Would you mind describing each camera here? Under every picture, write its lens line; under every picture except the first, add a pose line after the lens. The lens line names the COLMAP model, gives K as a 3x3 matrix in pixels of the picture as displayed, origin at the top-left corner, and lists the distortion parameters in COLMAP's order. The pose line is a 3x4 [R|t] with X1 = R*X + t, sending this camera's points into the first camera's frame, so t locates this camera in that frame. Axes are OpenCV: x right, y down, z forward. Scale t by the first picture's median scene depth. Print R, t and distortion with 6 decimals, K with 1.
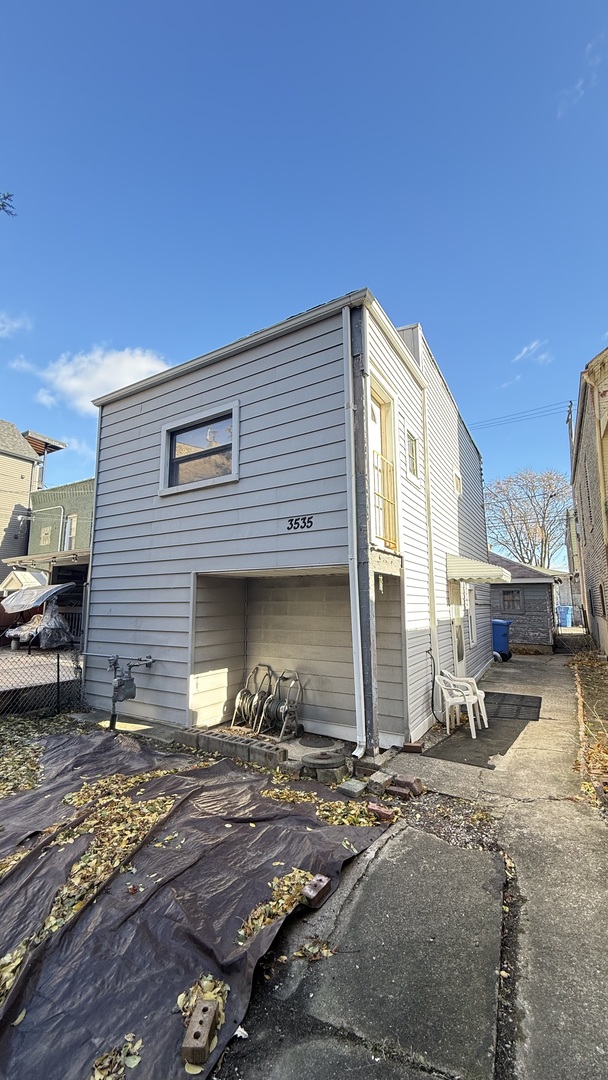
lens RADIAL K [[427.7, 0, 299.2], [0, 427.7, 542.5], [0, 0, 1]] dist [0.000282, 0.000038]
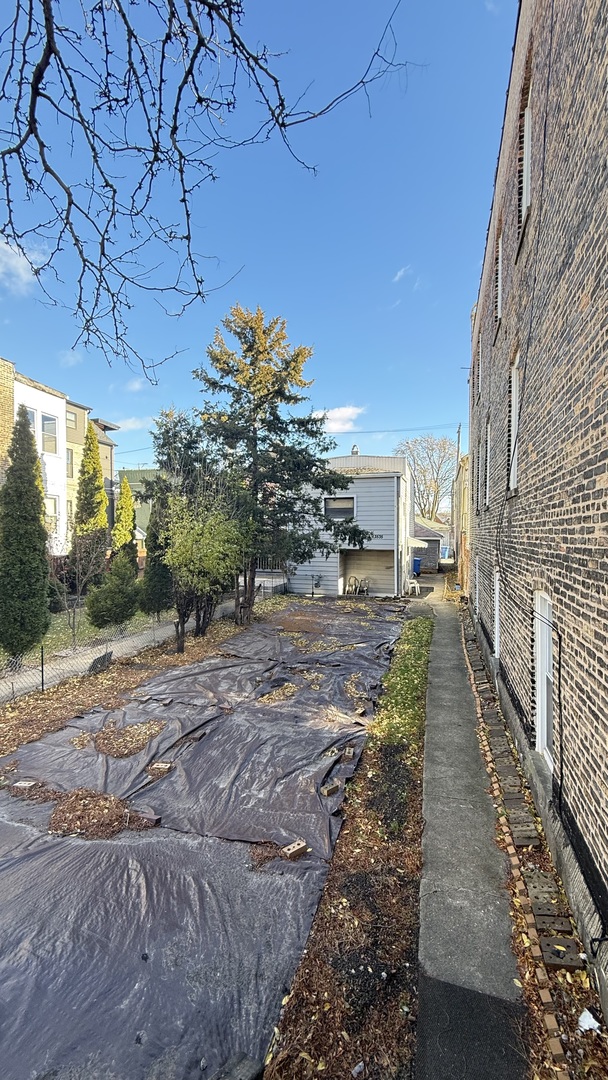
lens RADIAL K [[427.7, 0, 304.1], [0, 427.7, 540.4], [0, 0, 1]] dist [0.000282, 0.000038]
pose [[0.974006, 0.003125, 0.226500, -1.163329], [-0.040405, 0.986266, 0.160146, -0.461744], [-0.222889, -0.165135, 0.960756, -1.881993]]
